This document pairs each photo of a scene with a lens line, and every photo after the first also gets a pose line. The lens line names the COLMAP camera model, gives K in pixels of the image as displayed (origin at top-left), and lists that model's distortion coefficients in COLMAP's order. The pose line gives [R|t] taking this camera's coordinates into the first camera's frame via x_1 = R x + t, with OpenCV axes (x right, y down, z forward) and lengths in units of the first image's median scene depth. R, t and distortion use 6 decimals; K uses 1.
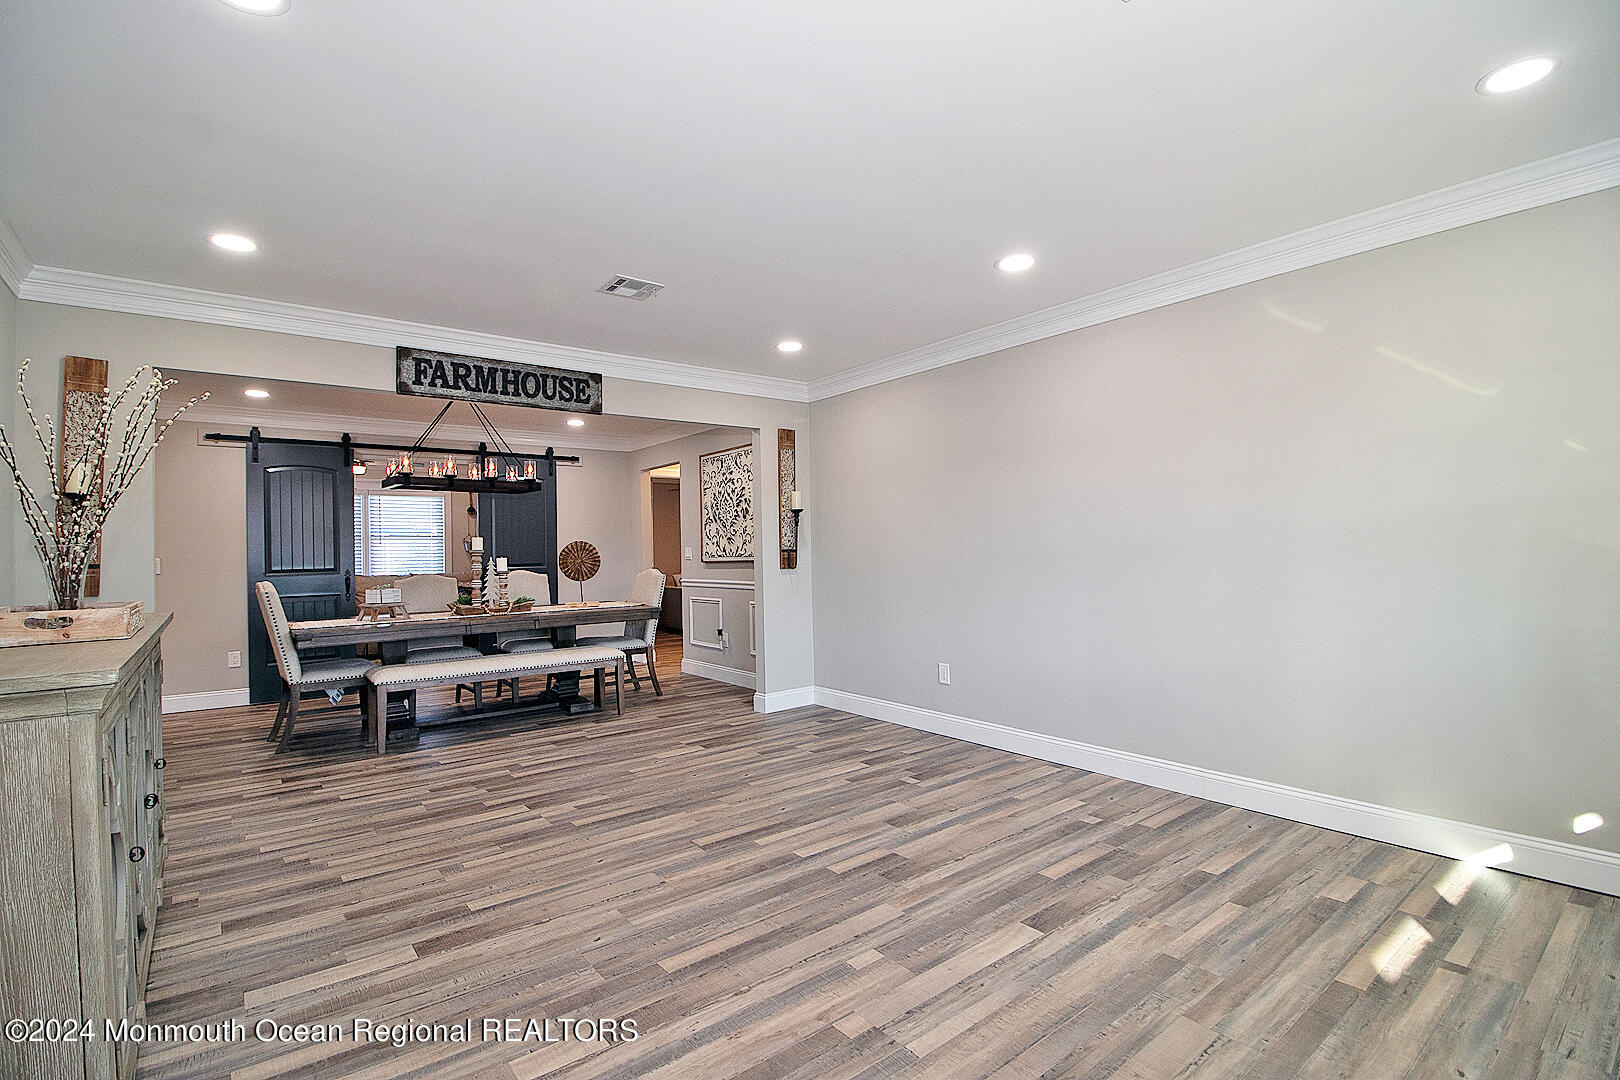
lens RADIAL K [[747.7, 0, 814.9], [0, 747.7, 550.3], [0, 0, 1]] dist [-0.008121, -0.003405]
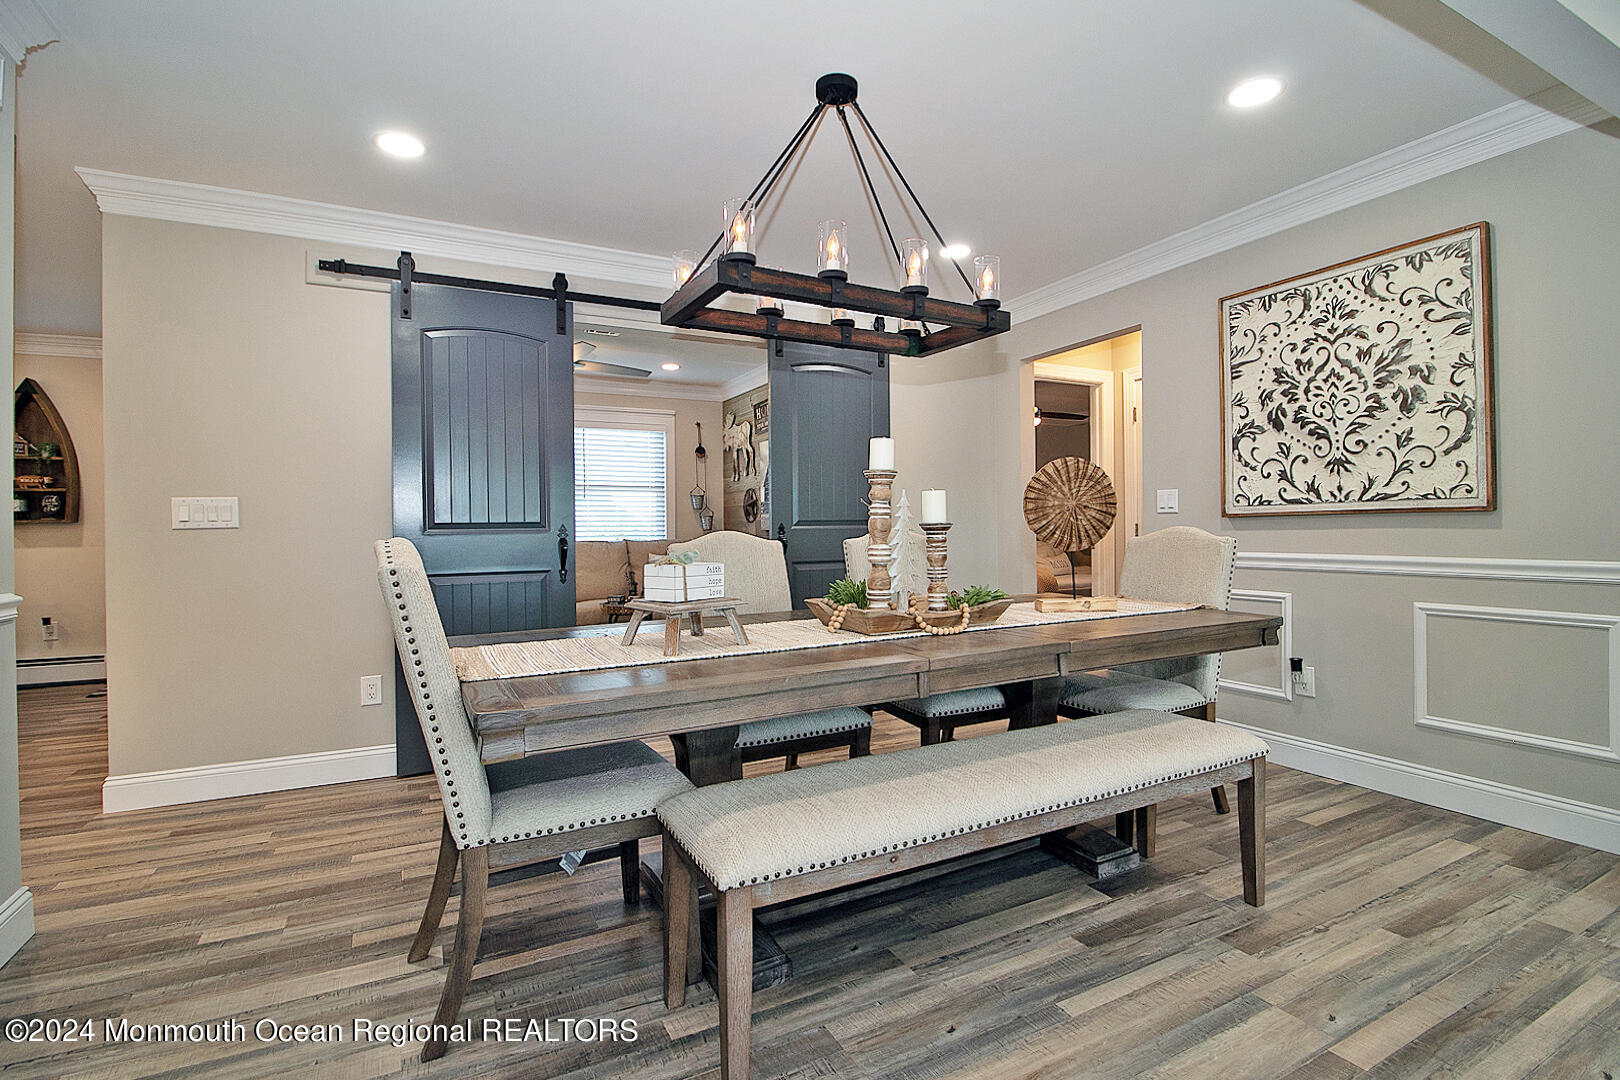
lens RADIAL K [[747.7, 0, 803.1], [0, 747.7, 528.4], [0, 0, 1]] dist [-0.008121, -0.003405]
pose [[0.981940, 0.006241, -0.189089, -0.352327], [-0.005695, 0.999978, 0.003430, 0.025516], [0.189106, -0.002292, 0.981954, 0.500786]]
